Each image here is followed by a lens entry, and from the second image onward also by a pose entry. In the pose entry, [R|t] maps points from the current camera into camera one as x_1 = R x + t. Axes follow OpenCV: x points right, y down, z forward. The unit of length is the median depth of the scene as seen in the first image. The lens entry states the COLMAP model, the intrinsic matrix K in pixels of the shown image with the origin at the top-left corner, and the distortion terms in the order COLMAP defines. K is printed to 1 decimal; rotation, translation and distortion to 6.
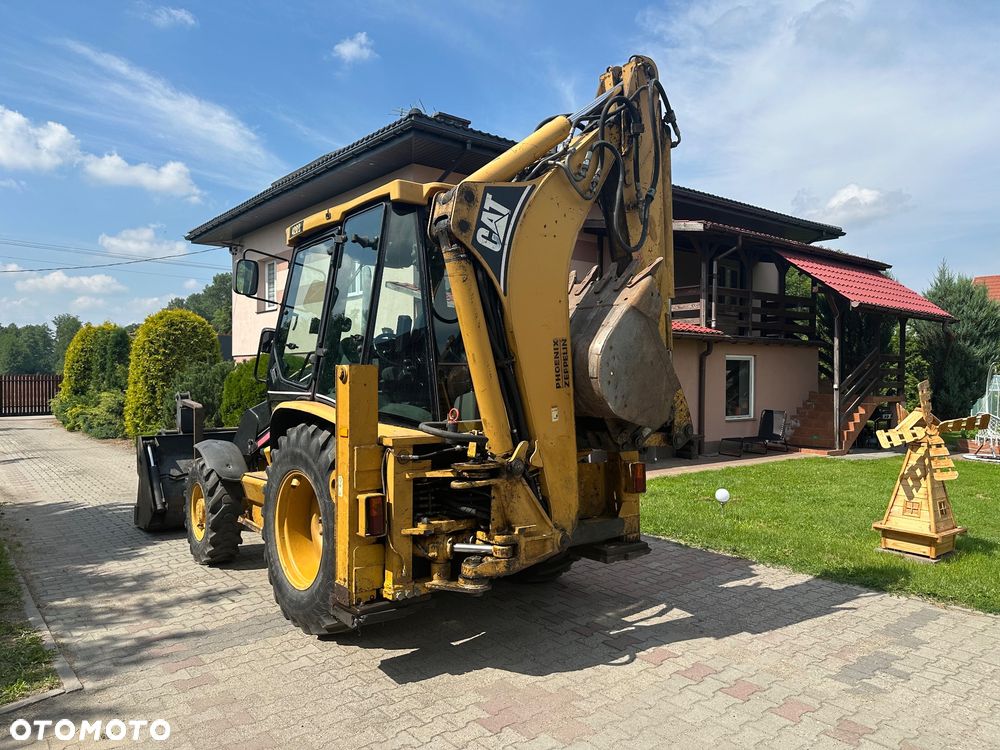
lens RADIAL K [[701.4, 0, 506.0], [0, 701.4, 379.1], [0, 0, 1]] dist [0.041485, -0.049319]
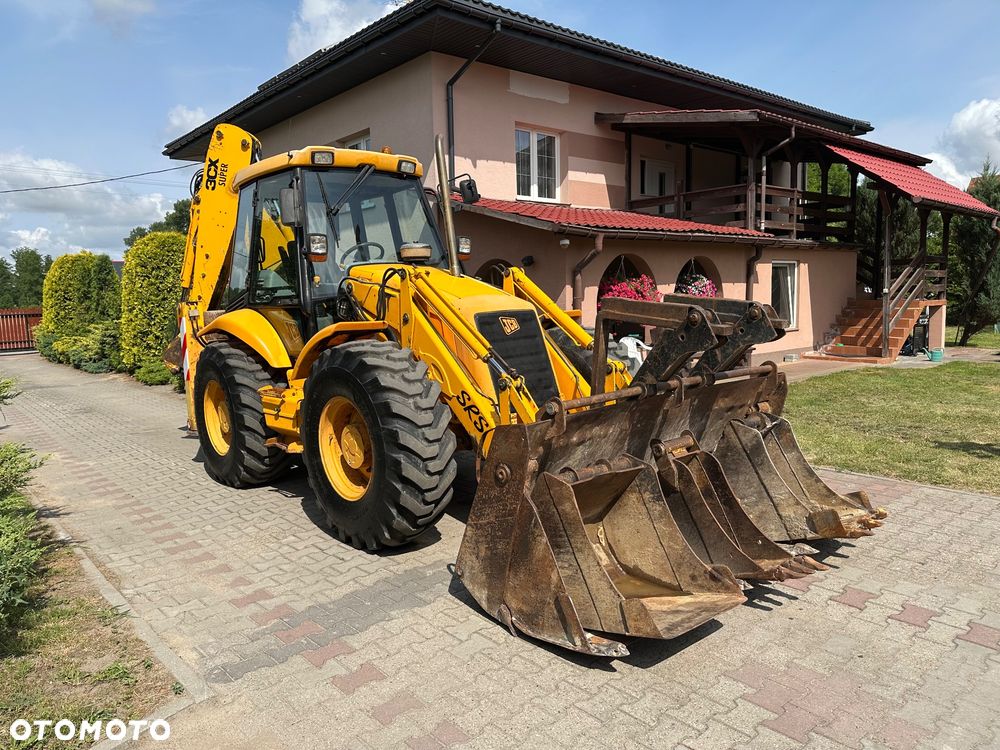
lens RADIAL K [[701.4, 0, 495.3], [0, 701.4, 371.8], [0, 0, 1]] dist [0.041485, -0.049319]
pose [[0.999143, -0.034772, 0.022432, -0.214167], [0.032333, 0.994339, 0.101218, 0.016146], [-0.025824, -0.100406, 0.994611, 0.190950]]
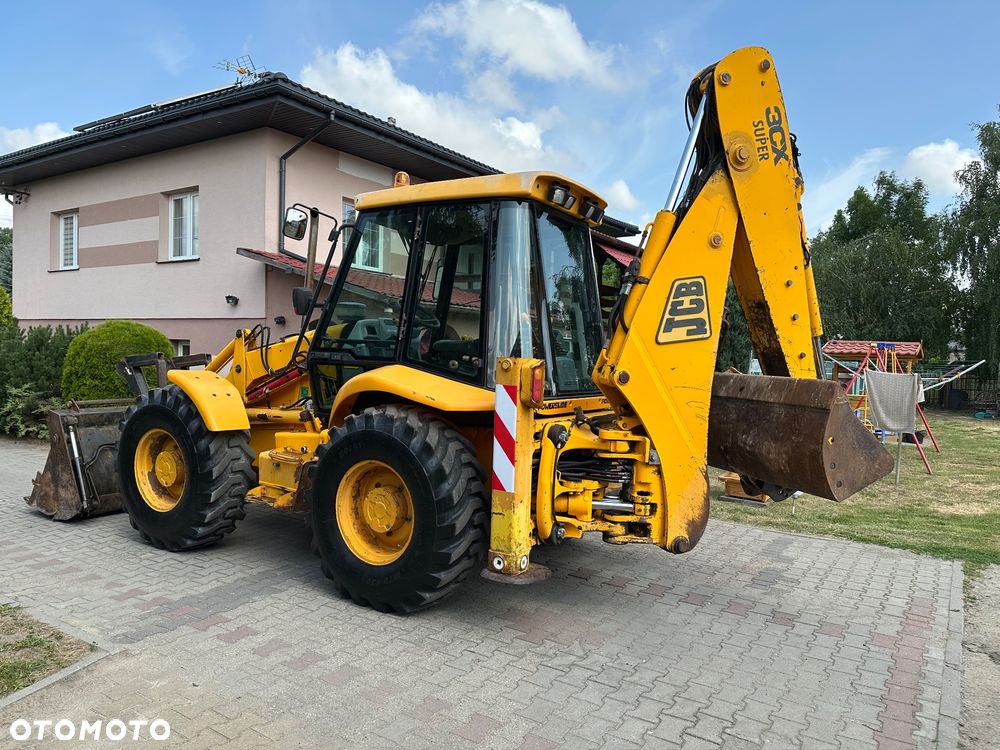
lens RADIAL K [[701.4, 0, 497.7], [0, 701.4, 381.2], [0, 0, 1]] dist [0.041485, -0.049319]
pose [[0.955847, 0.010767, 0.293666, -0.277424], [-0.021487, 0.999214, 0.033300, 0.006082], [-0.293077, -0.038140, 0.955328, -0.075343]]
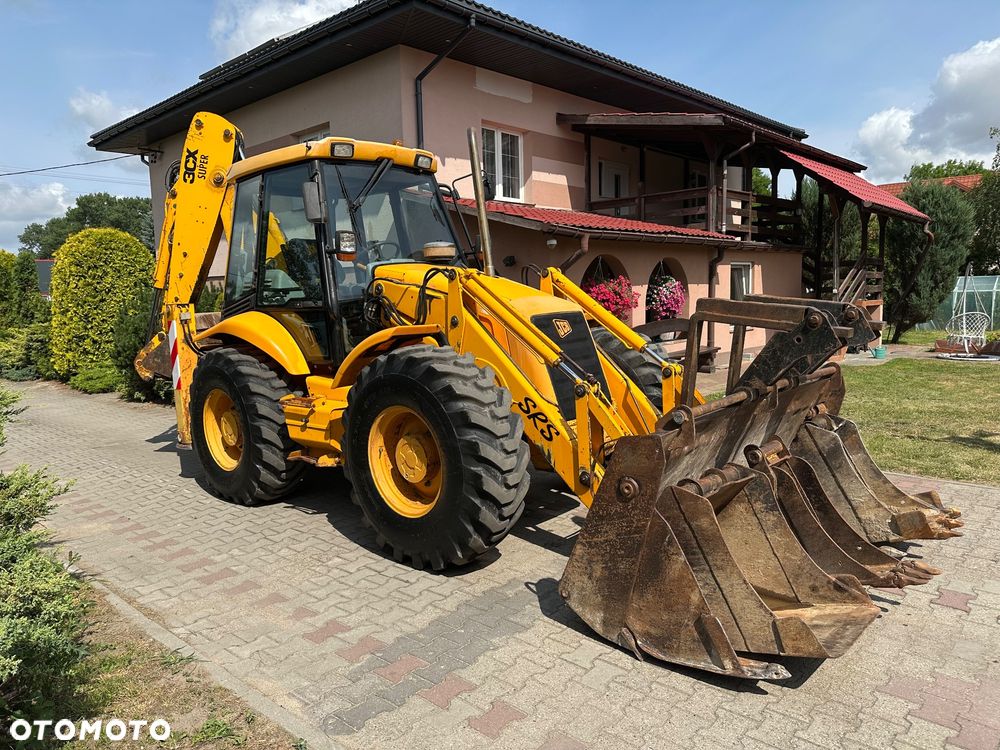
lens RADIAL K [[701.4, 0, 494.6], [0, 701.4, 369.8], [0, 0, 1]] dist [0.041485, -0.049319]
pose [[0.990111, -0.047391, 0.132037, -0.375825], [0.034050, 0.994249, 0.101531, 0.009212], [-0.136090, -0.096031, 0.986031, 0.249279]]
